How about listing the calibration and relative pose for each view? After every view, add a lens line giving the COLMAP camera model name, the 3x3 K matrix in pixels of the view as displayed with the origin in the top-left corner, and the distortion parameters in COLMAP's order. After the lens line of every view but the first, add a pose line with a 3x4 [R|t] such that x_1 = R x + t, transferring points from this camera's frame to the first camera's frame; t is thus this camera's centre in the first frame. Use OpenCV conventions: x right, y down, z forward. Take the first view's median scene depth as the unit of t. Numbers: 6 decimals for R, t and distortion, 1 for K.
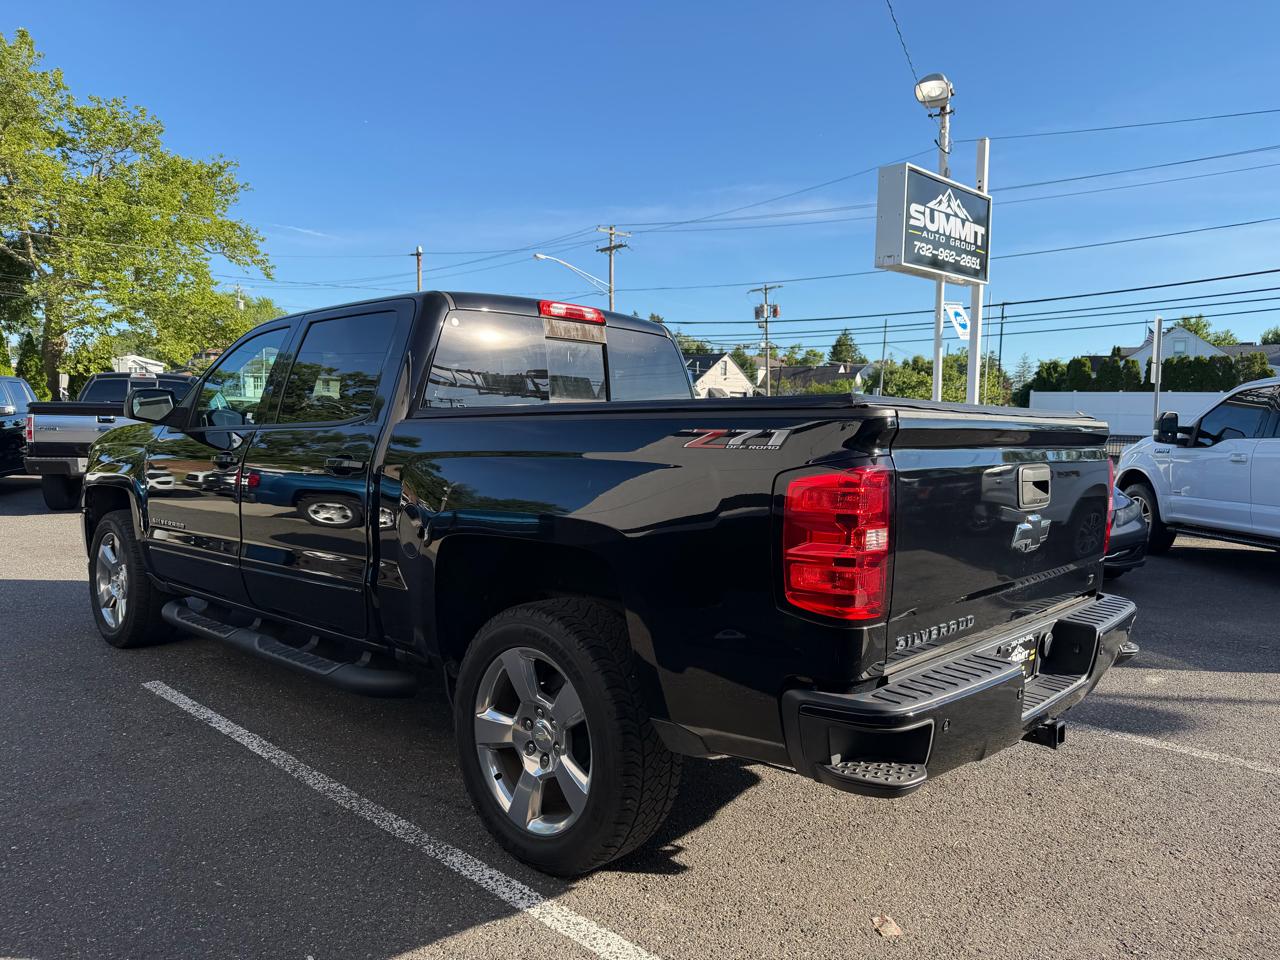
lens RADIAL K [[894.7, 0, 637.1], [0, 894.7, 488.8], [0, 0, 1]] dist [0.062436, -0.083143]
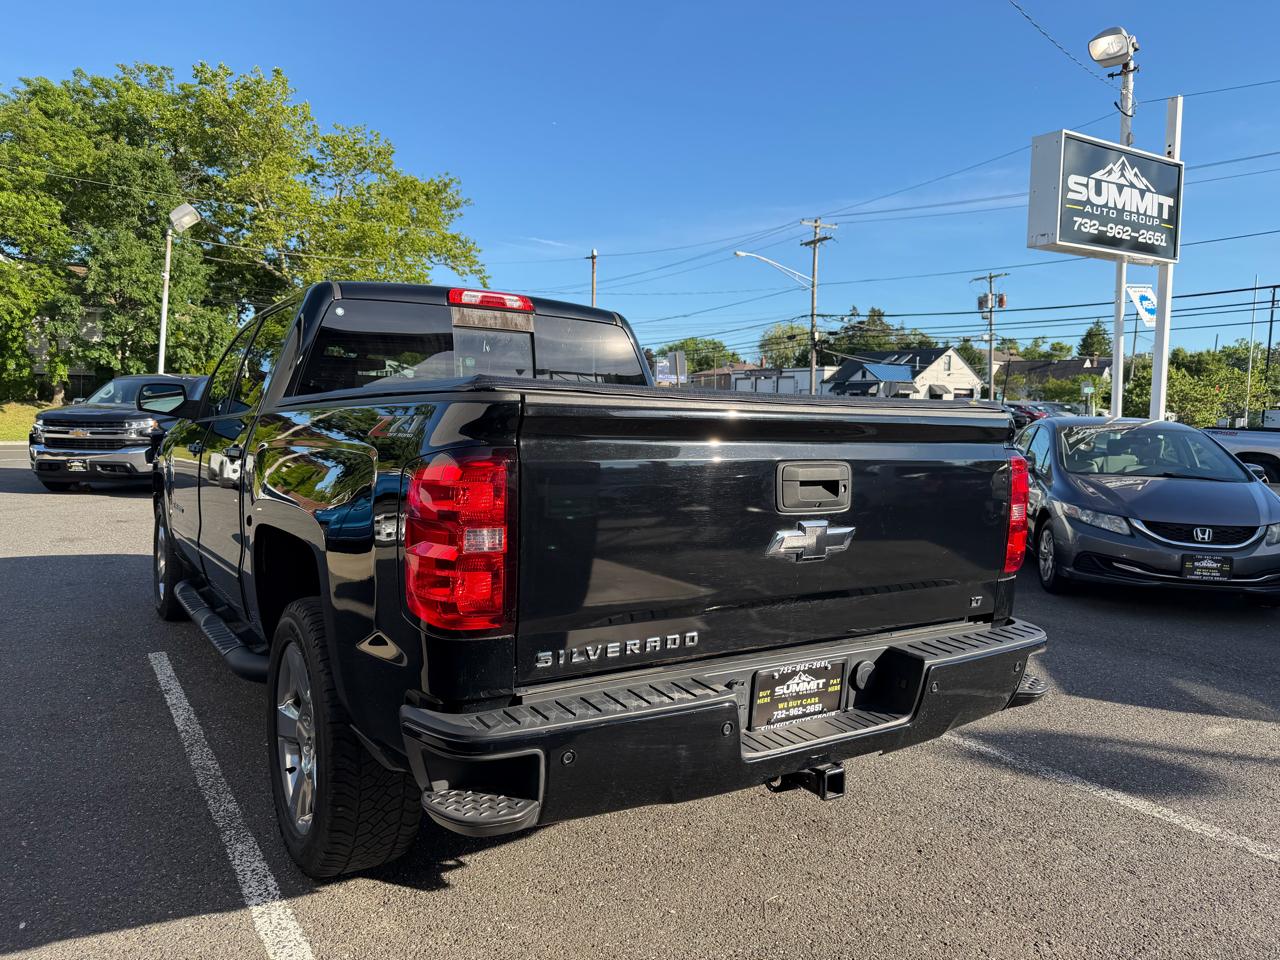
lens RADIAL K [[901.9, 0, 640.0], [0, 901.9, 480.0], [0, 0, 1]] dist [0.032326, -0.046633]
pose [[0.970387, 0.021012, -0.240639, 0.090876], [-0.022990, 0.999721, -0.005414, -0.000198], [0.240458, 0.010786, 0.970600, 0.025301]]
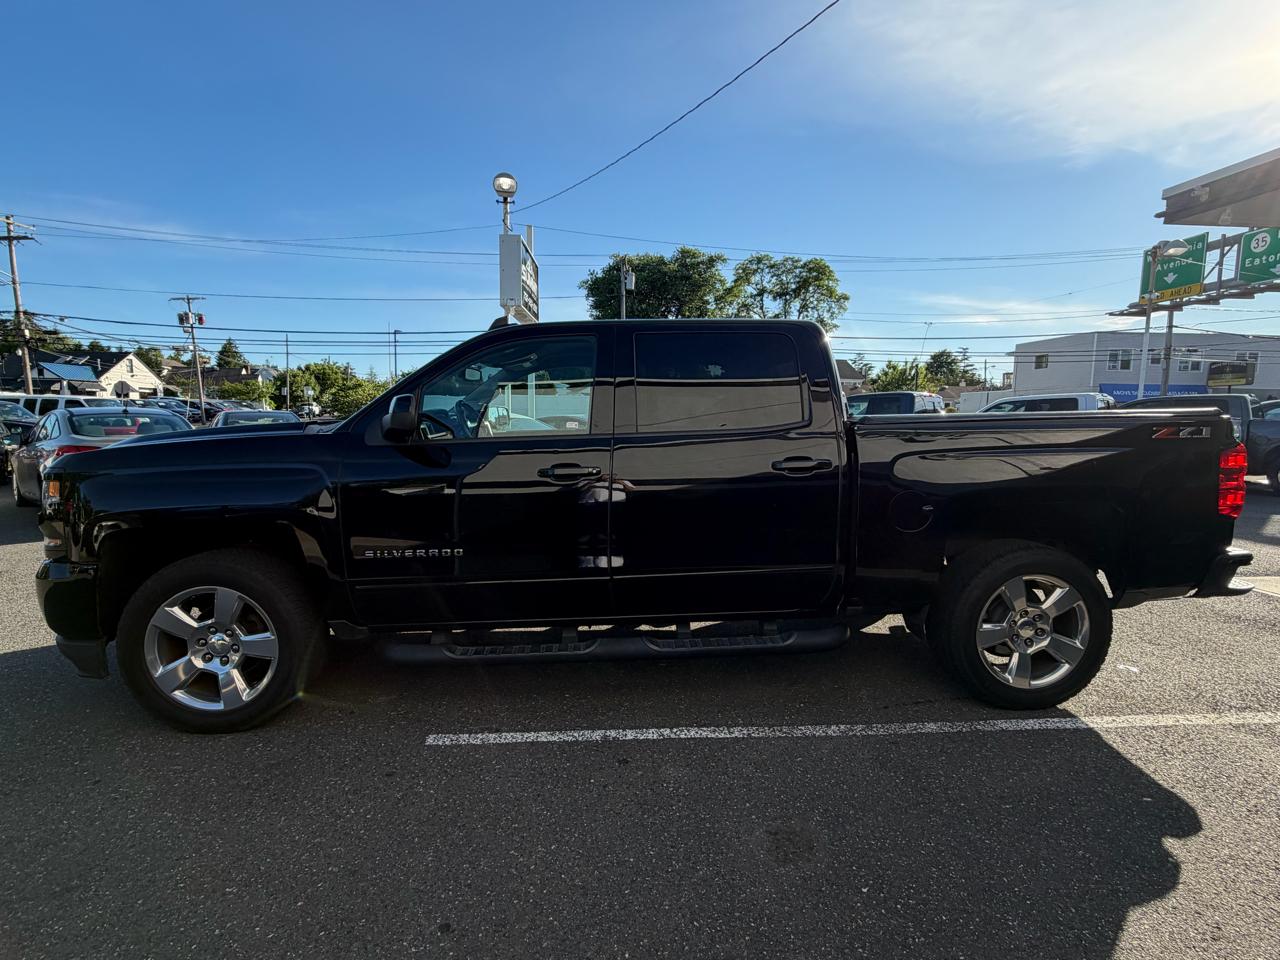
lens RADIAL K [[618.5, 0, 631.9], [0, 618.5, 484.8], [0, 0, 1]] dist [0.004290, -0.000476]
pose [[0.686239, -0.094080, 0.721266, -0.256609], [0.063478, 0.995563, 0.069464, -0.016591], [-0.724601, -0.001885, 0.689167, 0.147847]]
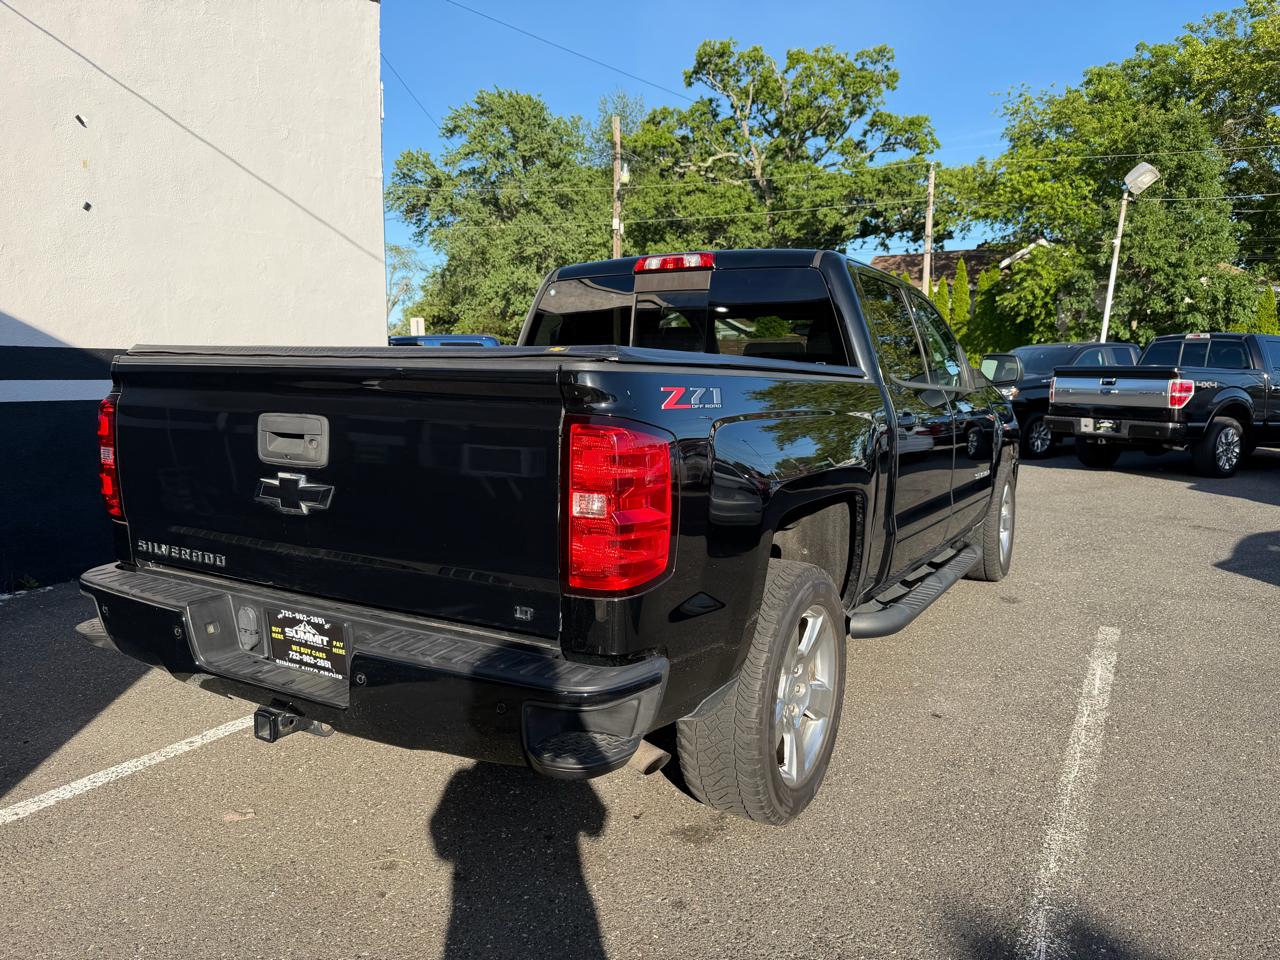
lens RADIAL K [[895.4, 0, 639.9], [0, 895.4, 489.9], [0, 0, 1]] dist [0.071885, -0.119675]
pose [[0.218583, 0.111689, -0.969406, 0.254883], [-0.074966, 0.992414, 0.097436, -0.011437], [0.972935, 0.051374, 0.225298, 0.208564]]
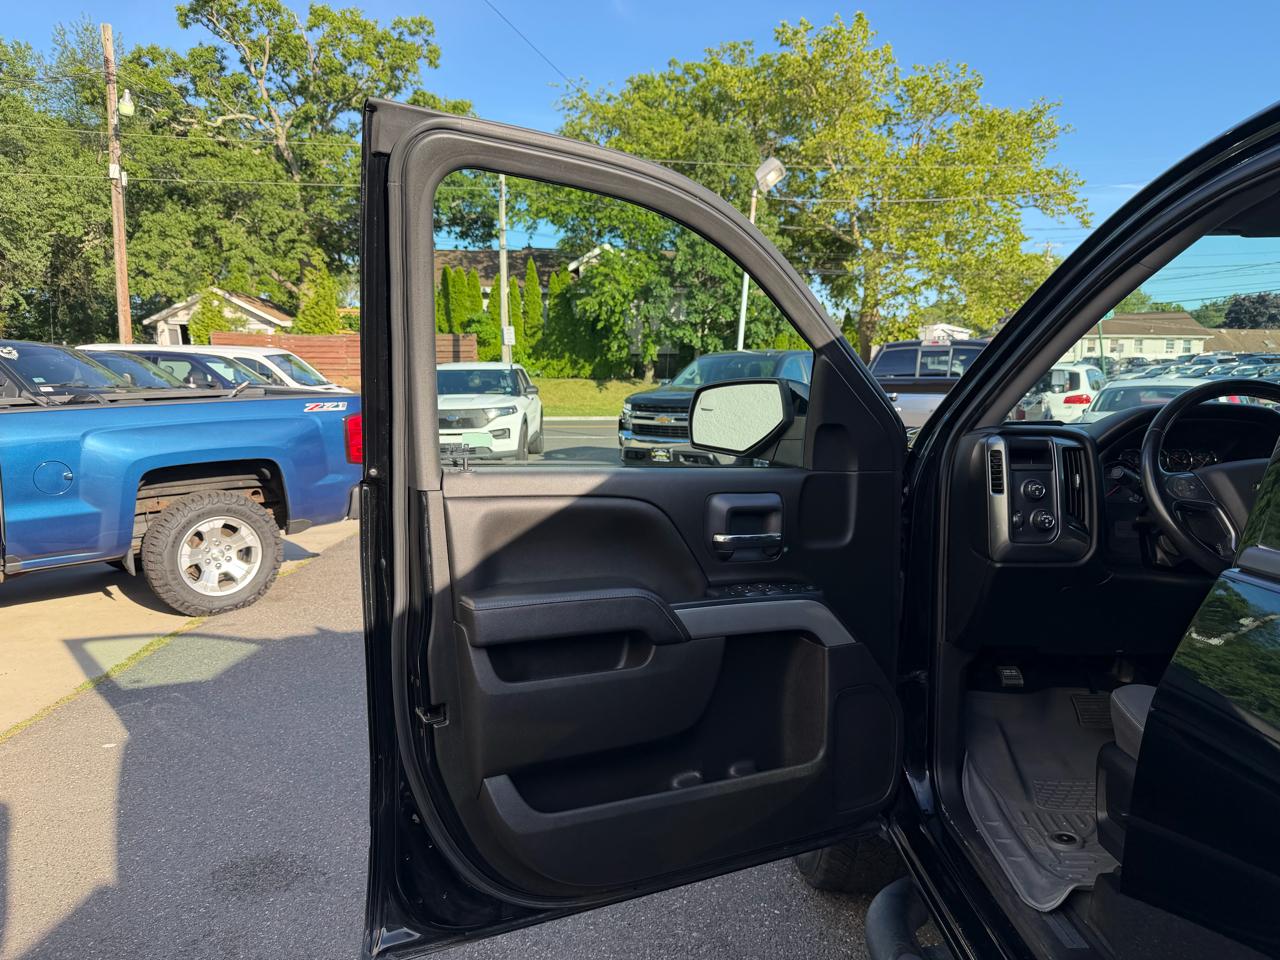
lens RADIAL K [[895.4, 0, 639.9], [0, 895.4, 489.9], [0, 0, 1]] dist [0.071885, -0.119675]
pose [[0.678302, 0.077738, -0.730659, -0.100910], [-0.048065, 0.996952, 0.061450, -0.025475], [0.733209, -0.006562, 0.679971, 0.213168]]
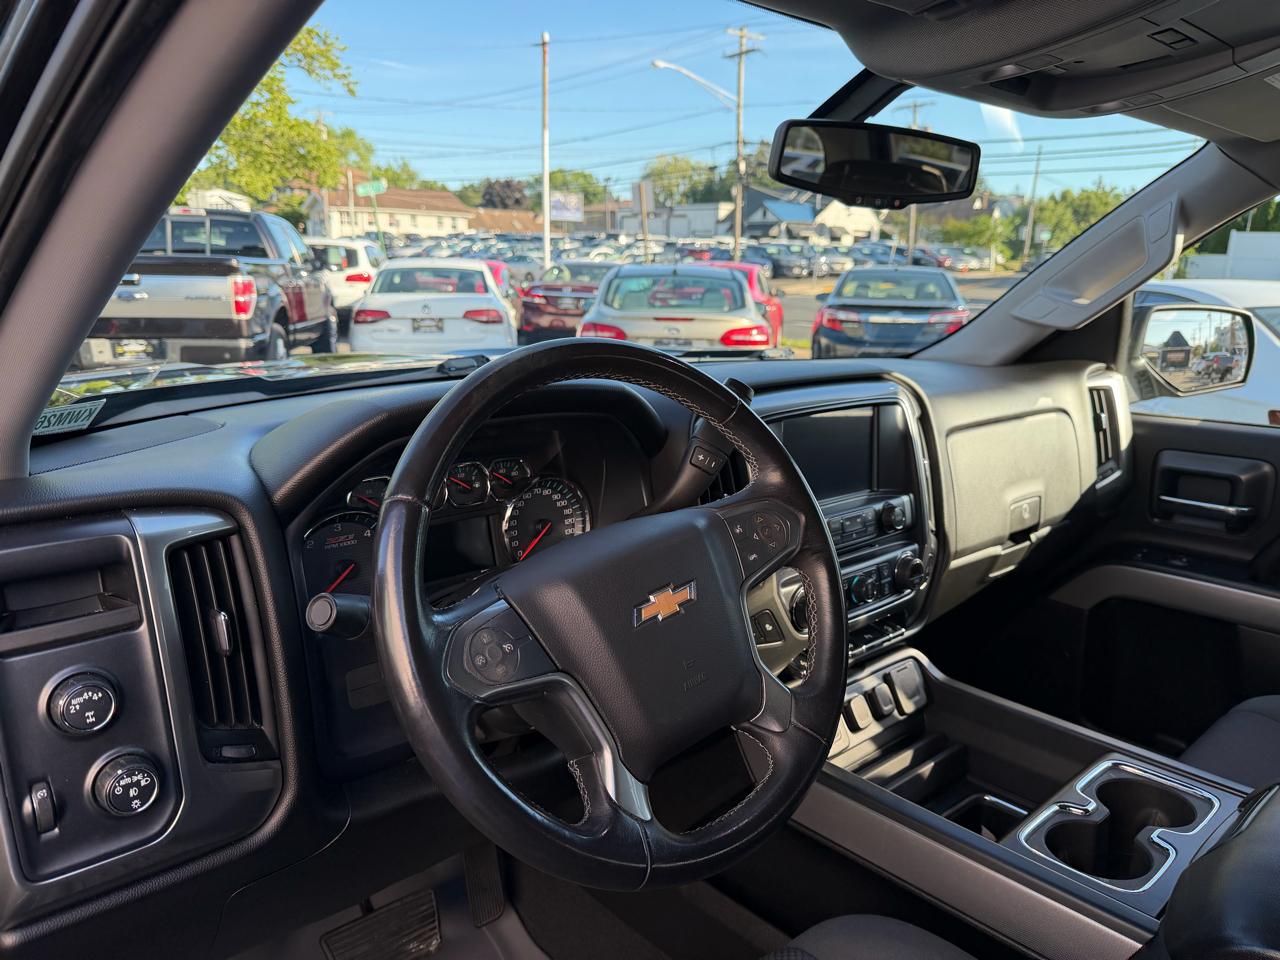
lens RADIAL K [[913.6, 0, 640.0], [0, 913.6, 480.0], [0, 0, 1]] dist [0.003904, -0.050703]
pose [[0.995795, 0.028048, -0.087206, -0.126201], [-0.013710, 0.986882, 0.160862, -0.036027], [0.090574, -0.158991, 0.983117, 0.297323]]
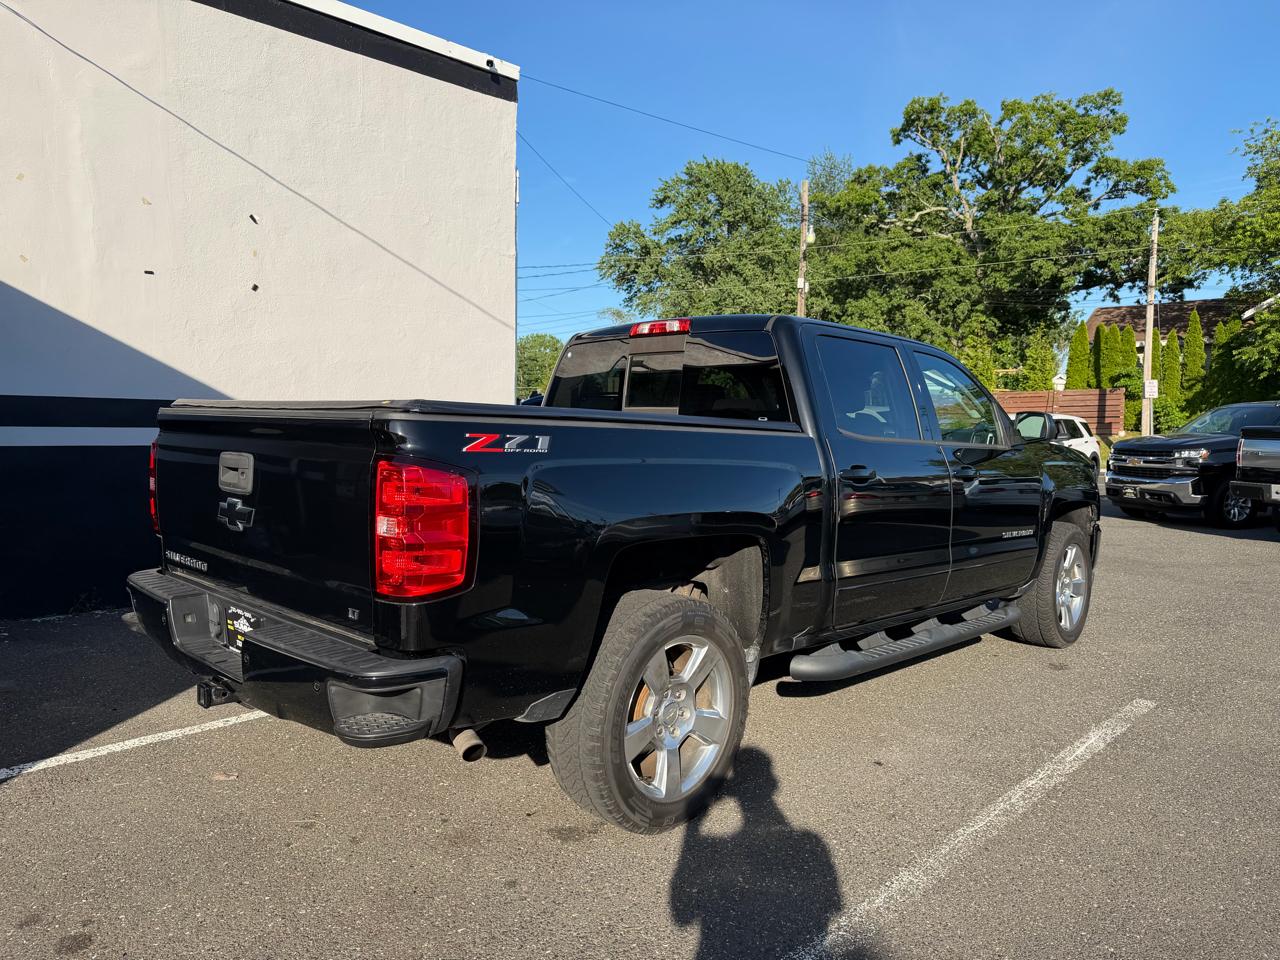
lens RADIAL K [[894.7, 0, 637.1], [0, 894.7, 488.8], [0, 0, 1]] dist [0.062436, -0.083143]
pose [[-0.020164, 0.053138, -0.998384, 0.289642], [-0.090954, 0.994348, 0.054760, -0.015923], [0.995651, 0.091911, -0.015217, 0.278964]]
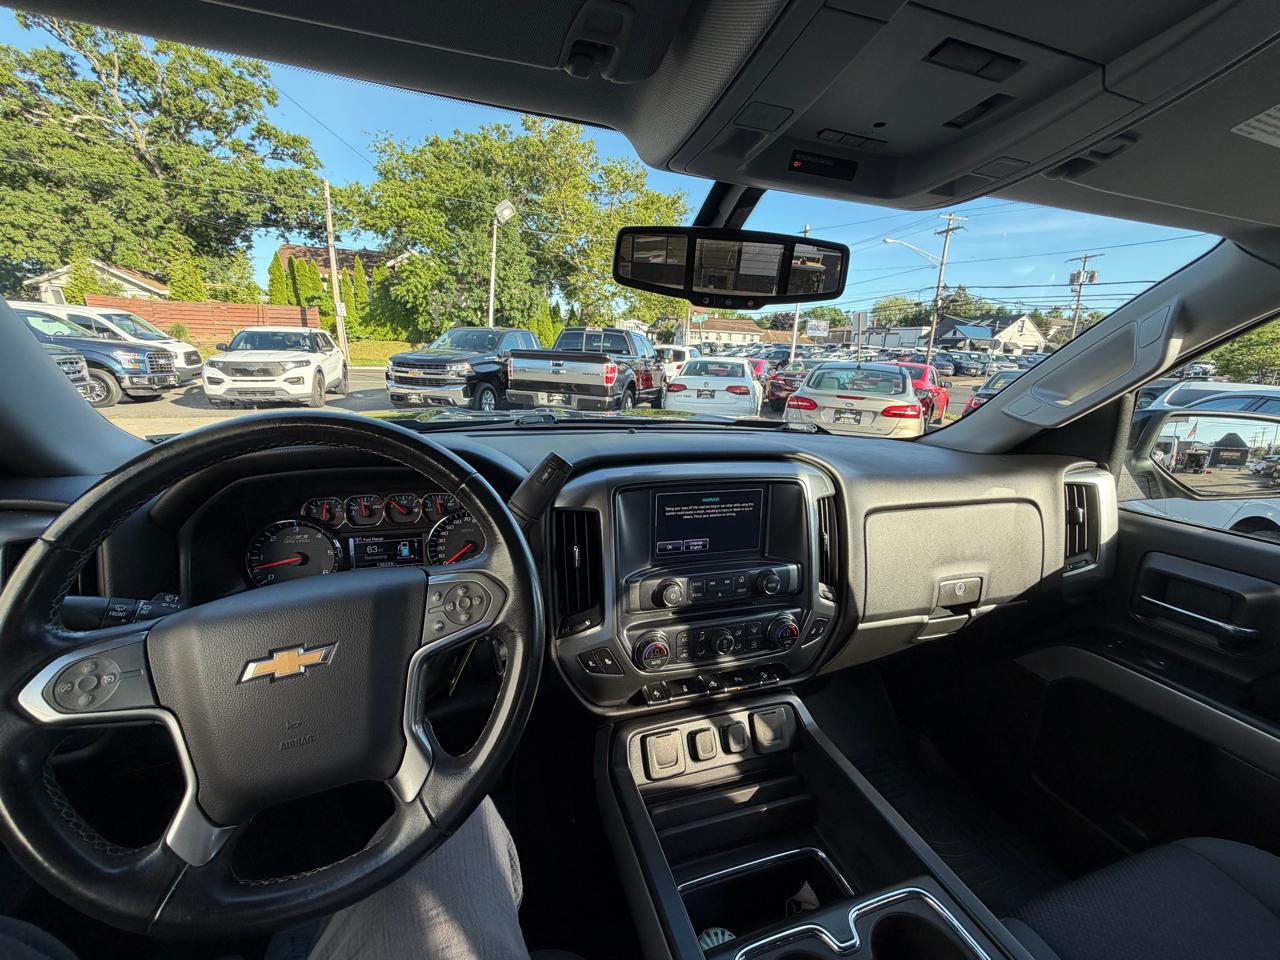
lens RADIAL K [[510.1, 0, 637.9], [0, 510.1, 481.4], [0, 0, 1]] dist [-0.003767, 0.000395]
pose [[0.875194, 0.141146, -0.462723, -0.100717], [-0.064798, 0.982074, 0.177007, -0.038396], [0.479413, -0.124932, 0.868651, 0.327399]]
